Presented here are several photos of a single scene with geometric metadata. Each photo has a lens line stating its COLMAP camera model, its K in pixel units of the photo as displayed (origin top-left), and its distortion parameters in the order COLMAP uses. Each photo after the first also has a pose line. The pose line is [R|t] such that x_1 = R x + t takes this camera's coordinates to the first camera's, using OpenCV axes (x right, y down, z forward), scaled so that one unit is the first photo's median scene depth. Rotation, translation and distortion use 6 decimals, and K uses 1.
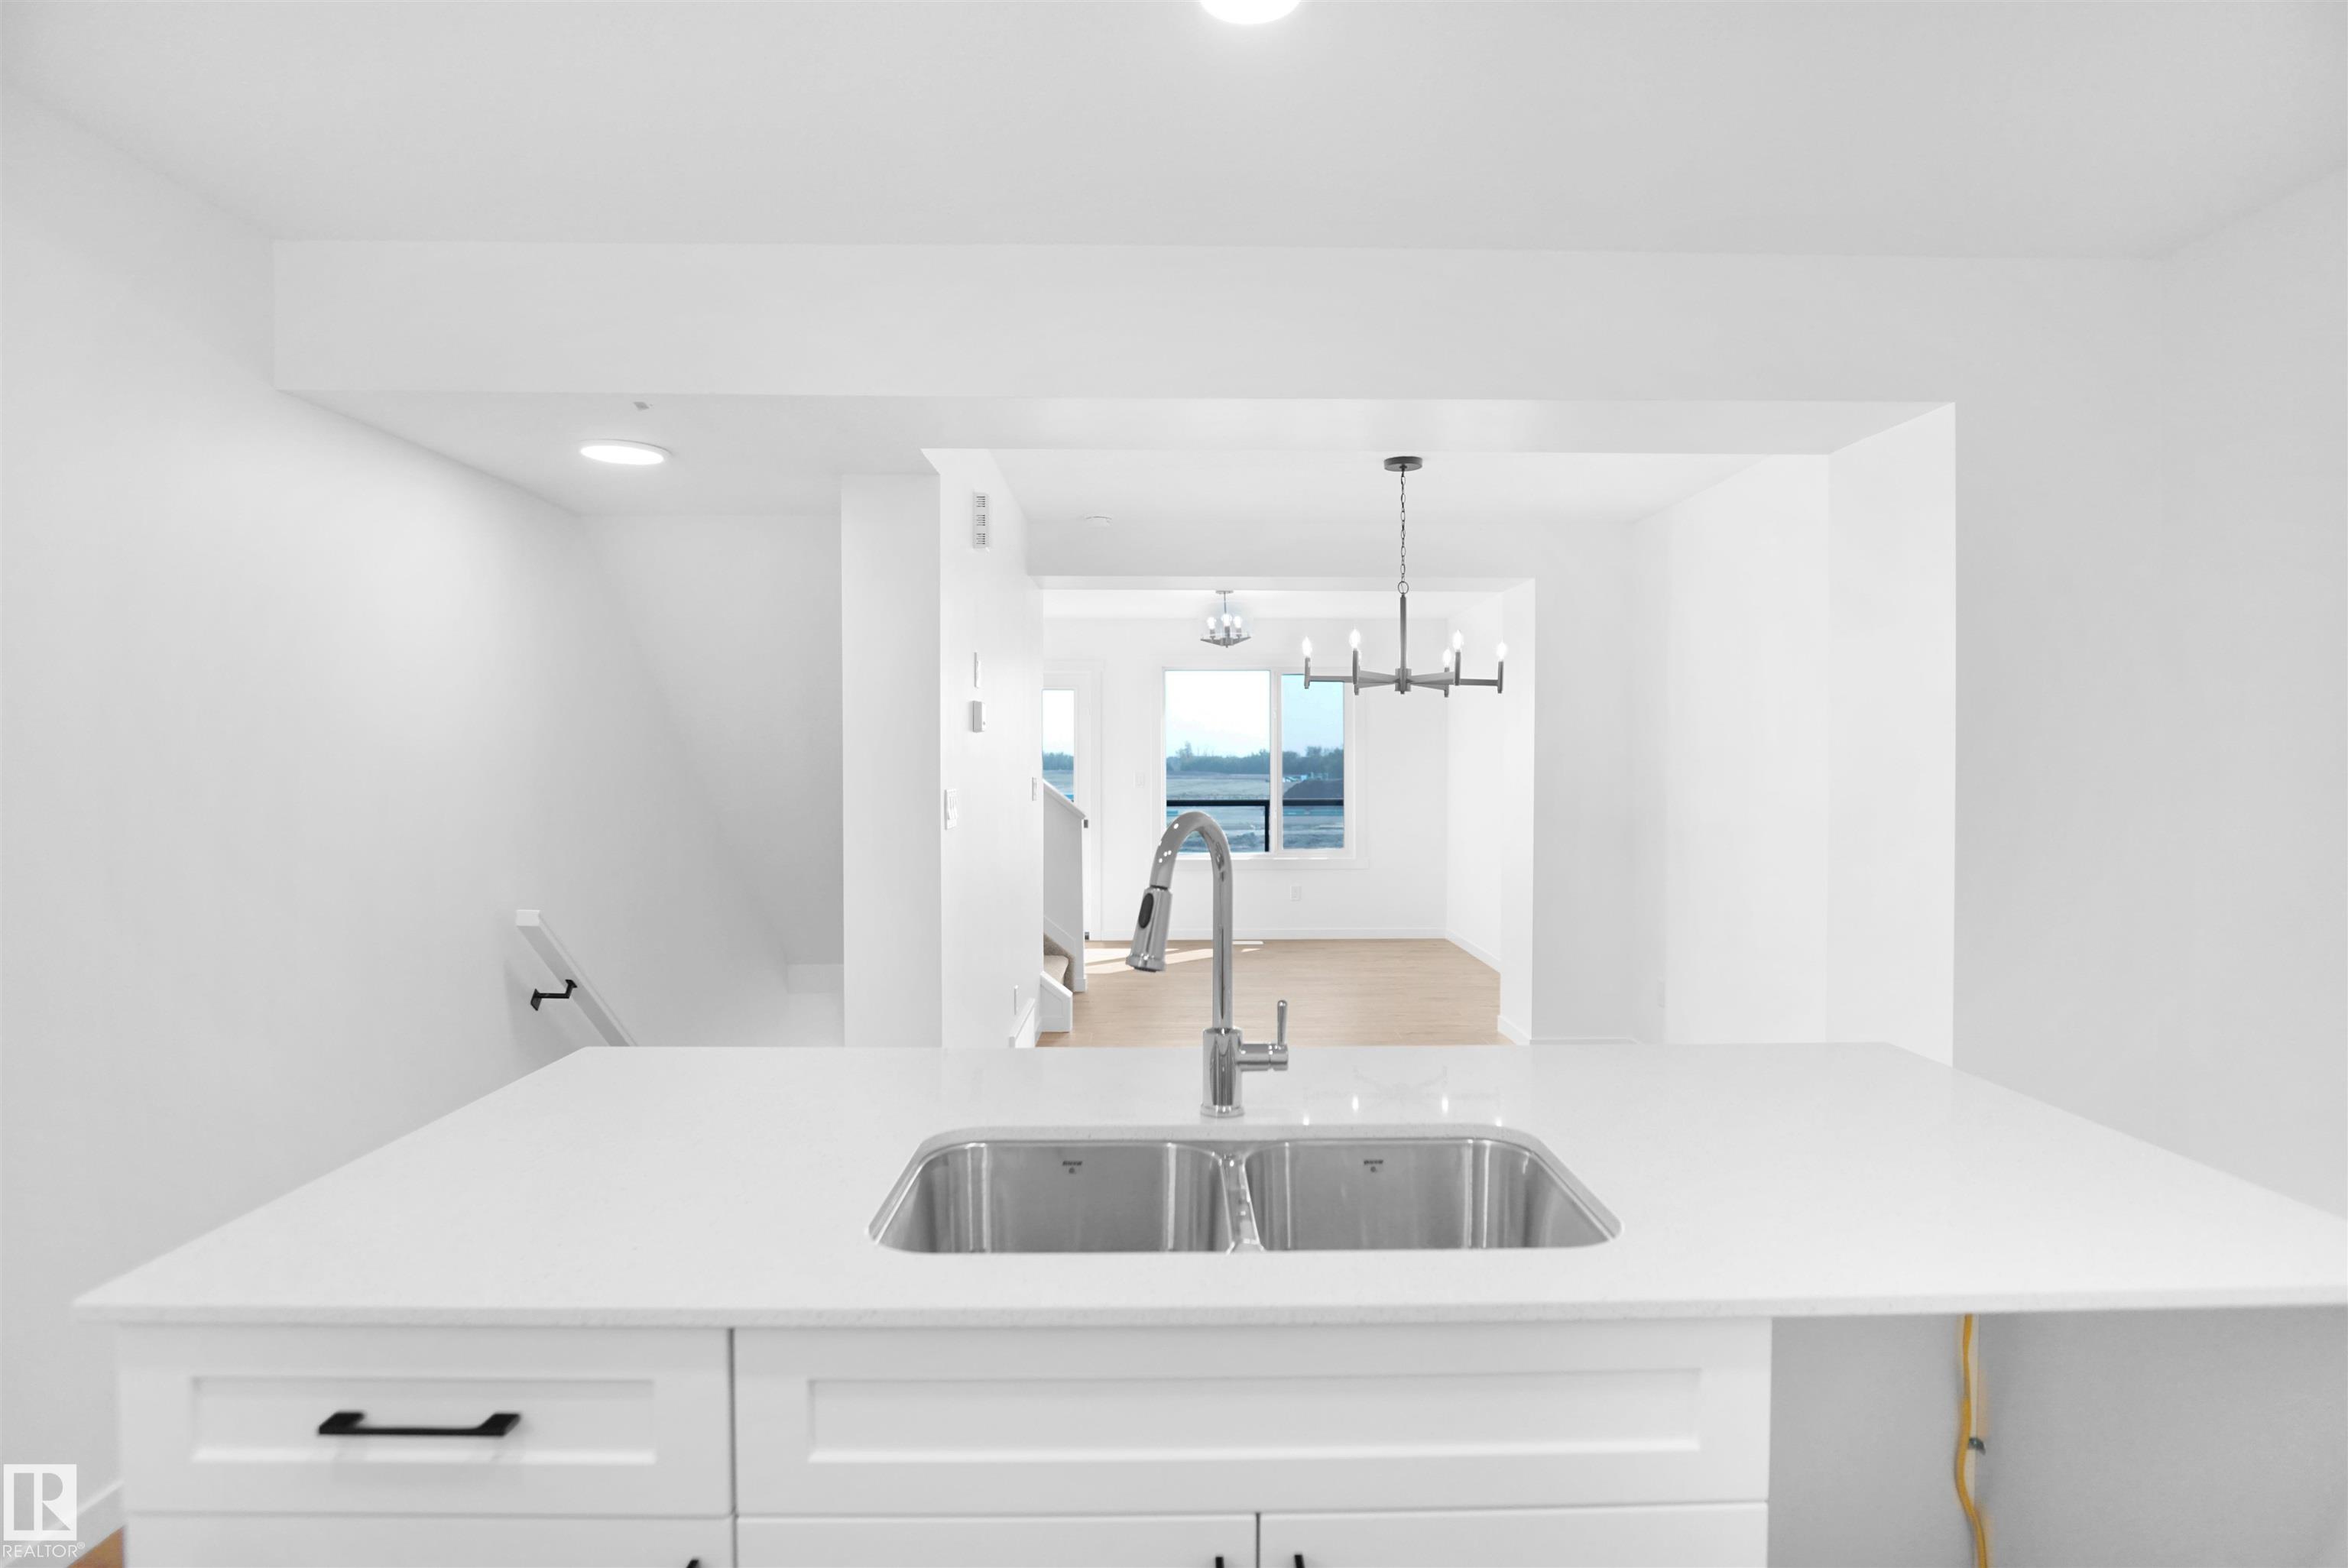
lens RADIAL K [[1273.1, 0, 1204.7], [0, 1273.1, 777.9], [0, 0, 1]] dist [-0.037499, 0.010022]
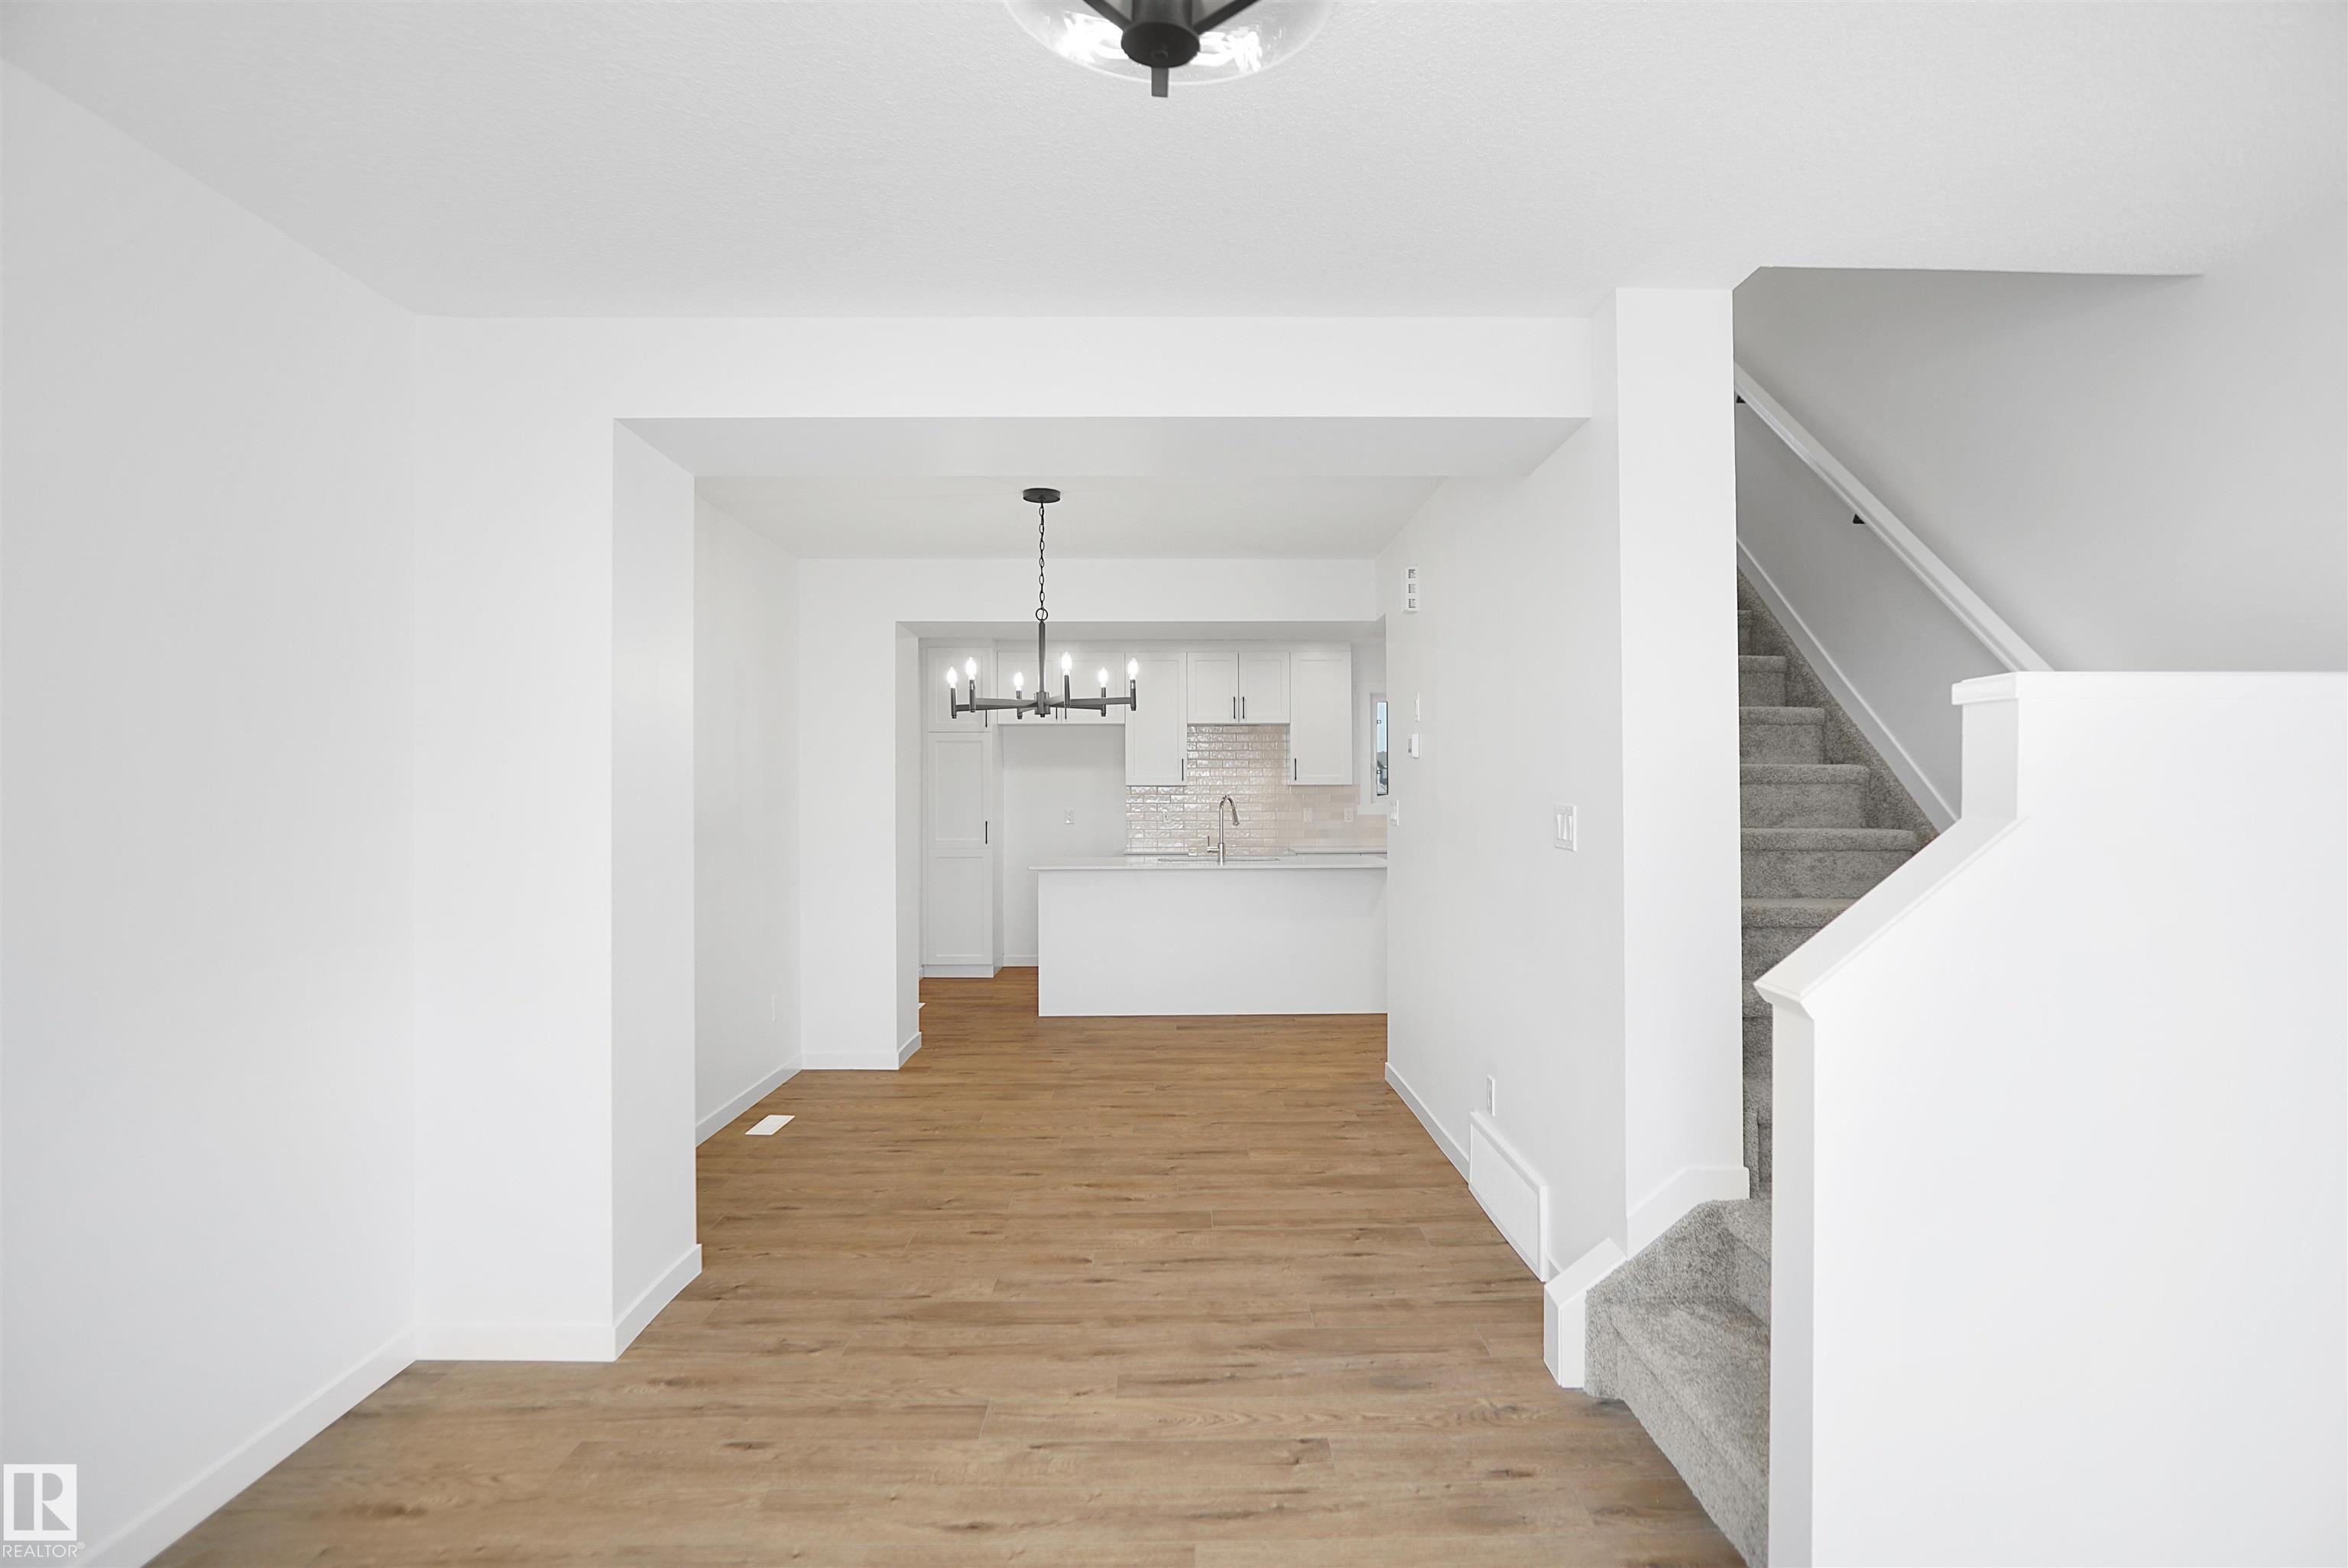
lens RADIAL K [[1273.1, 0, 1204.7], [0, 1273.1, 777.9], [0, 0, 1]] dist [-0.037499, 0.010022]
pose [[-0.999988, 0.001425, 0.004634, 0.012115], [0.001441, 0.999994, 0.003286, -0.011729], [-0.004629, 0.003292, -0.999984, 1.251330]]
